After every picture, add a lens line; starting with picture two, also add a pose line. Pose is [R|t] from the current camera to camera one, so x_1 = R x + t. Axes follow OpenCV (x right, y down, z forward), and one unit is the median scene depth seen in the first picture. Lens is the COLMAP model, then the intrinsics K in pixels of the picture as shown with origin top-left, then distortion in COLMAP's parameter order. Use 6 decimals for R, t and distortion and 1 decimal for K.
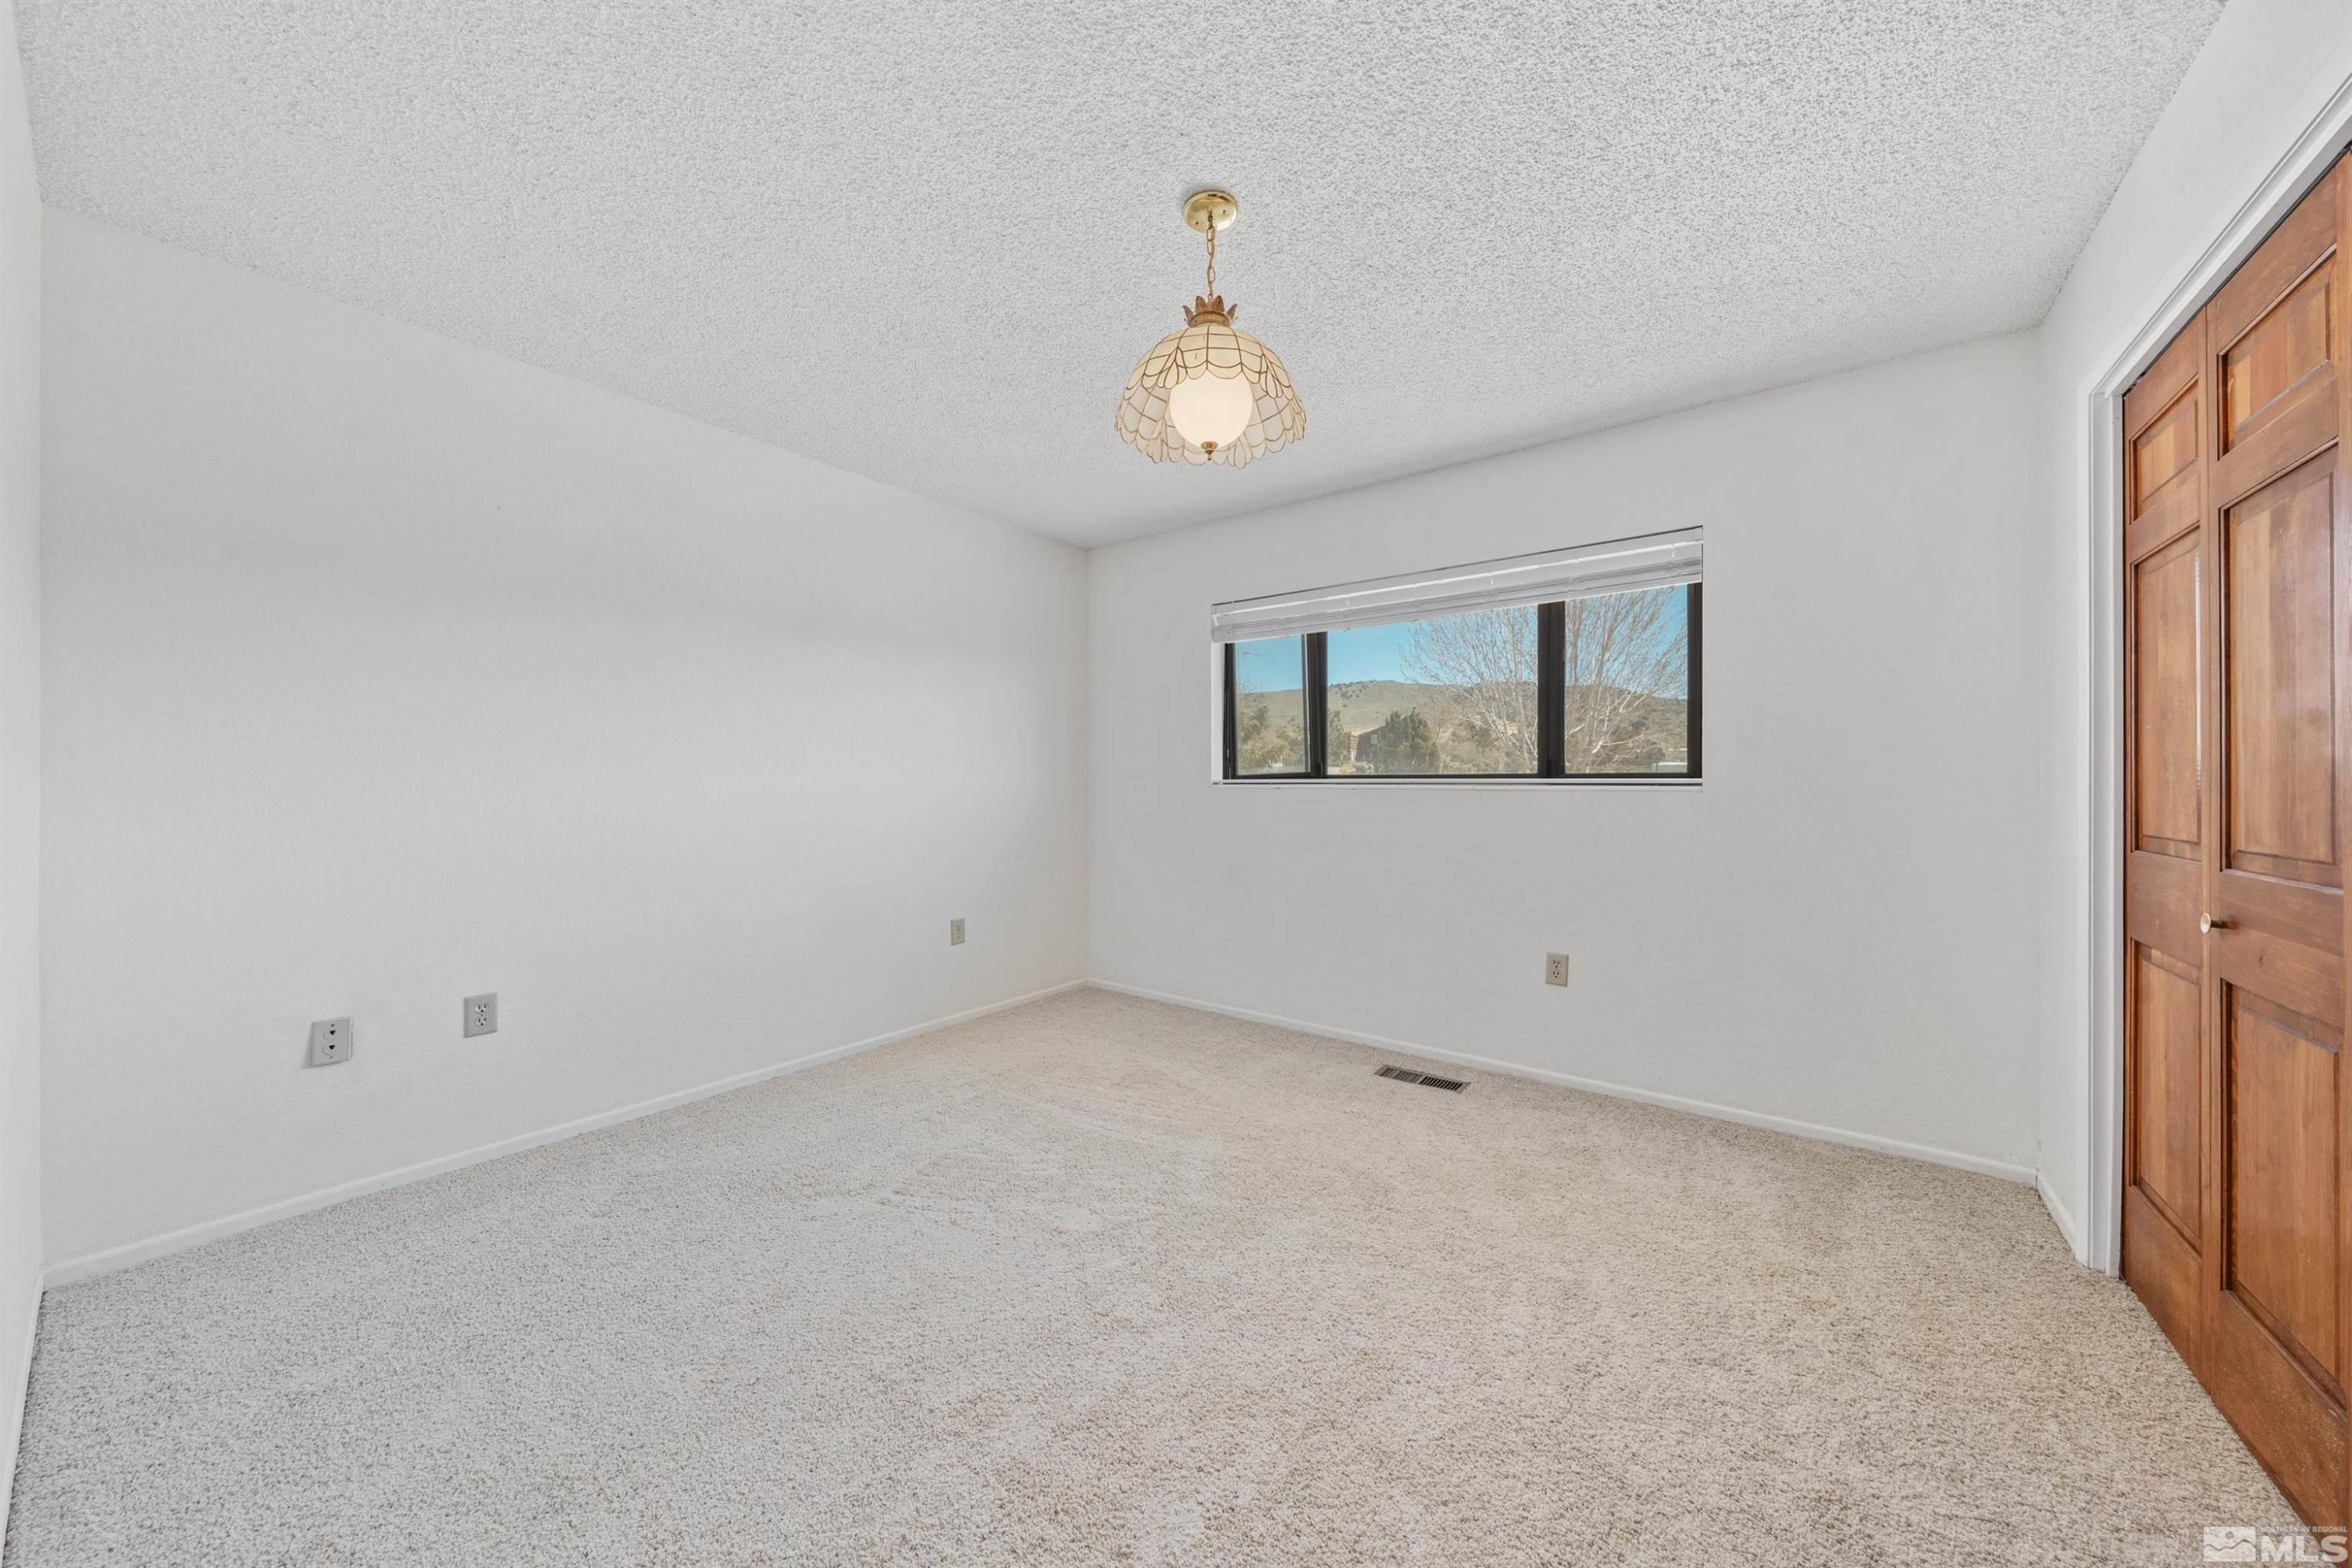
lens RADIAL K [[800.9, 0, 1172.9], [0, 800.9, 779.8], [0, 0, 1]] dist [-0.002067, -0.000164]
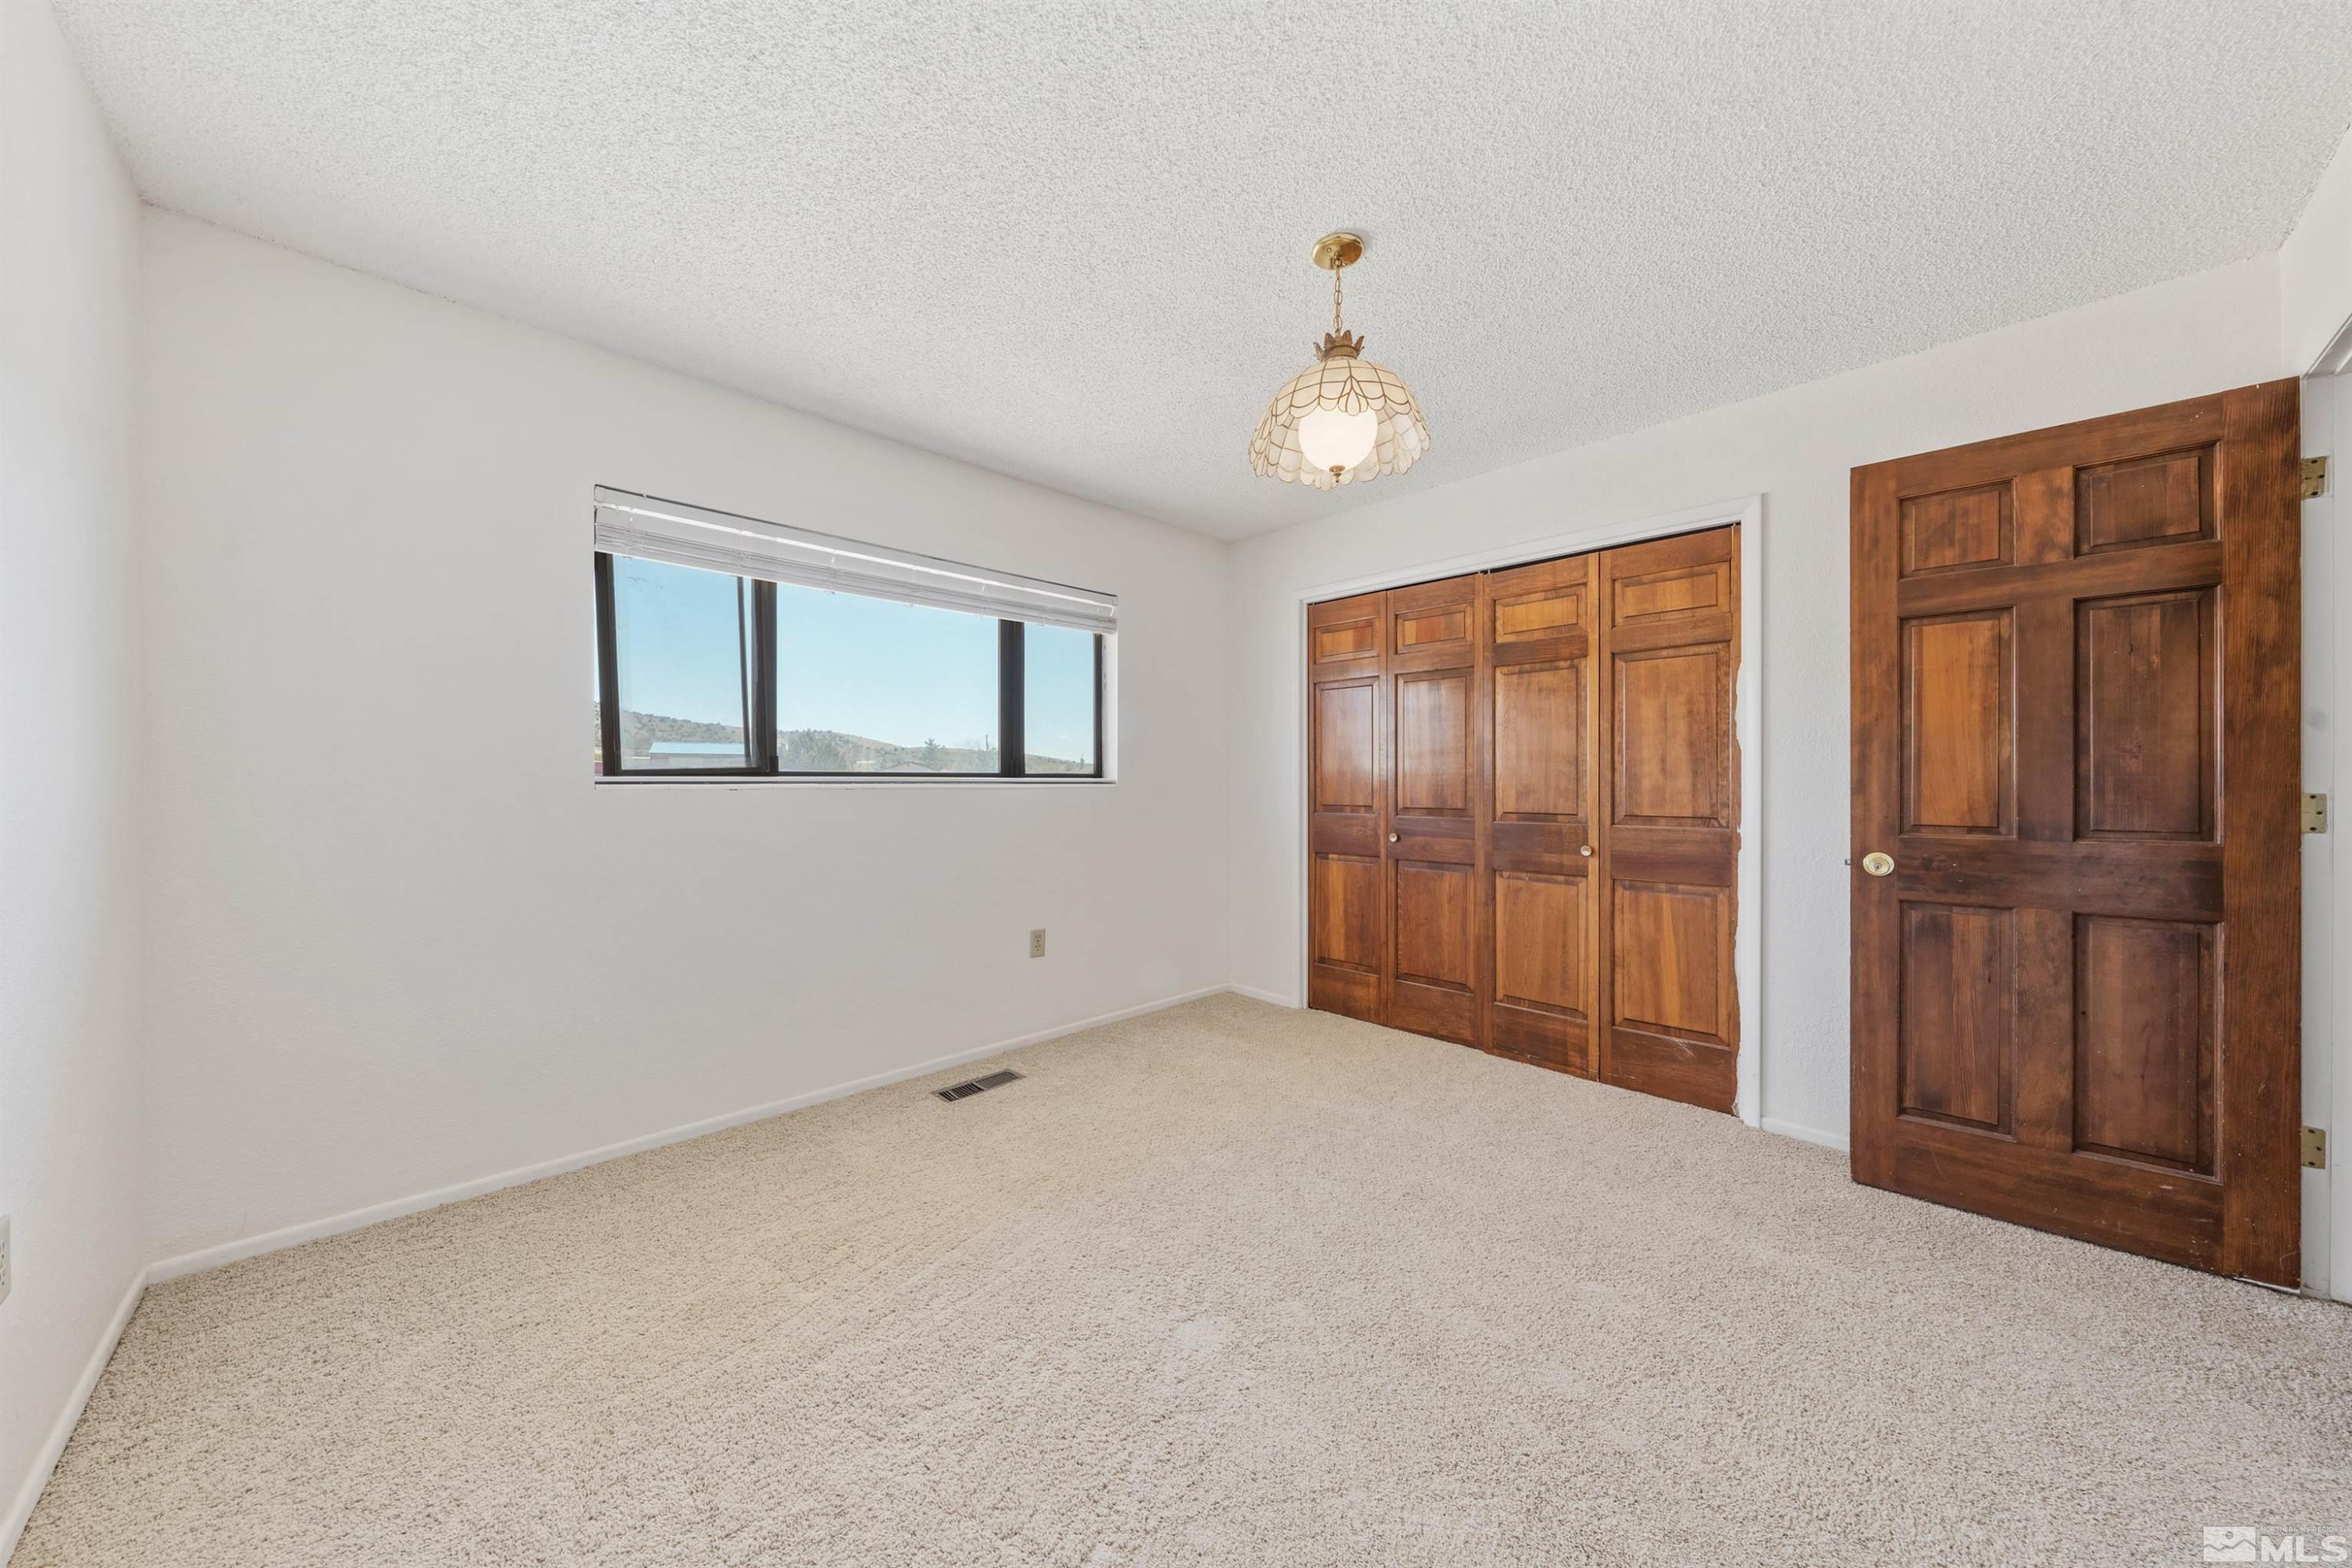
lens RADIAL K [[800.9, 0, 1172.9], [0, 800.9, 779.8], [0, 0, 1]] dist [-0.002067, -0.000164]
pose [[0.141767, -0.001502, 0.989899, -0.611698], [-0.007878, 0.999965, 0.002645, -0.003530], [-0.989869, -0.008174, 0.141750, 0.619344]]
